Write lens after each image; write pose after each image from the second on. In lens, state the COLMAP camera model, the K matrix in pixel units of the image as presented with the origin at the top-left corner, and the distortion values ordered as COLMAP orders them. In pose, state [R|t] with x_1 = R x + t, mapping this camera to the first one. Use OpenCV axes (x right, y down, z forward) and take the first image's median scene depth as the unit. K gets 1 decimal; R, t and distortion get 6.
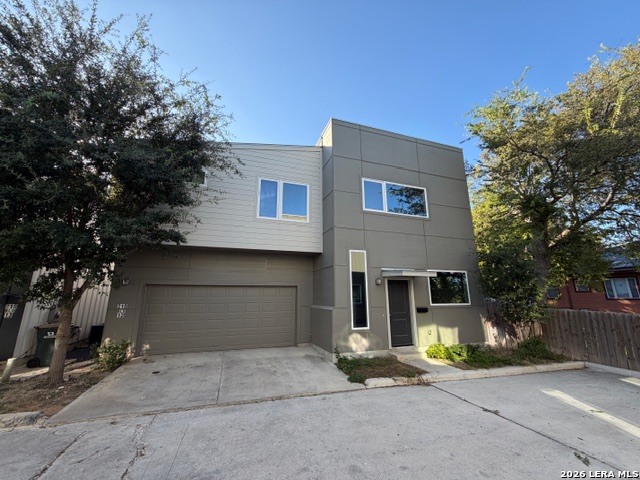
lens RADIAL K [[255.6, 0, 318.4], [0, 255.6, 239.3], [0, 0, 1]] dist [0.000681, -0.000322]
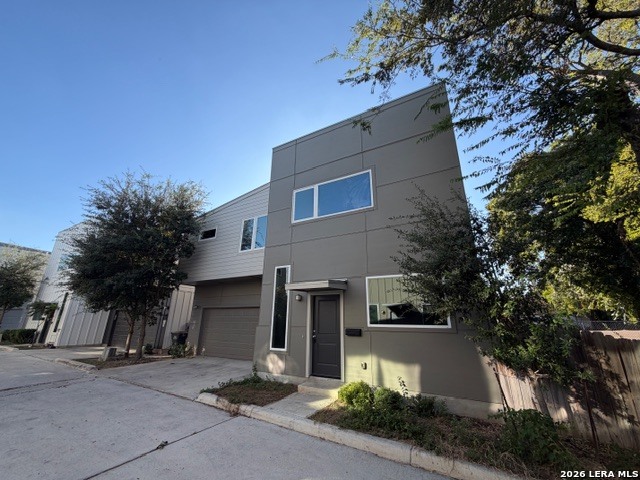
lens RADIAL K [[256.4, 0, 320.0], [0, 256.4, 240.0], [0, 0, 1]] dist [0.000176, 0.000677]
pose [[0.660141, -0.220109, -0.718168, 0.971242], [0.154524, 0.975447, -0.156924, 0.120485], [0.735076, -0.007382, 0.677945, 0.442733]]
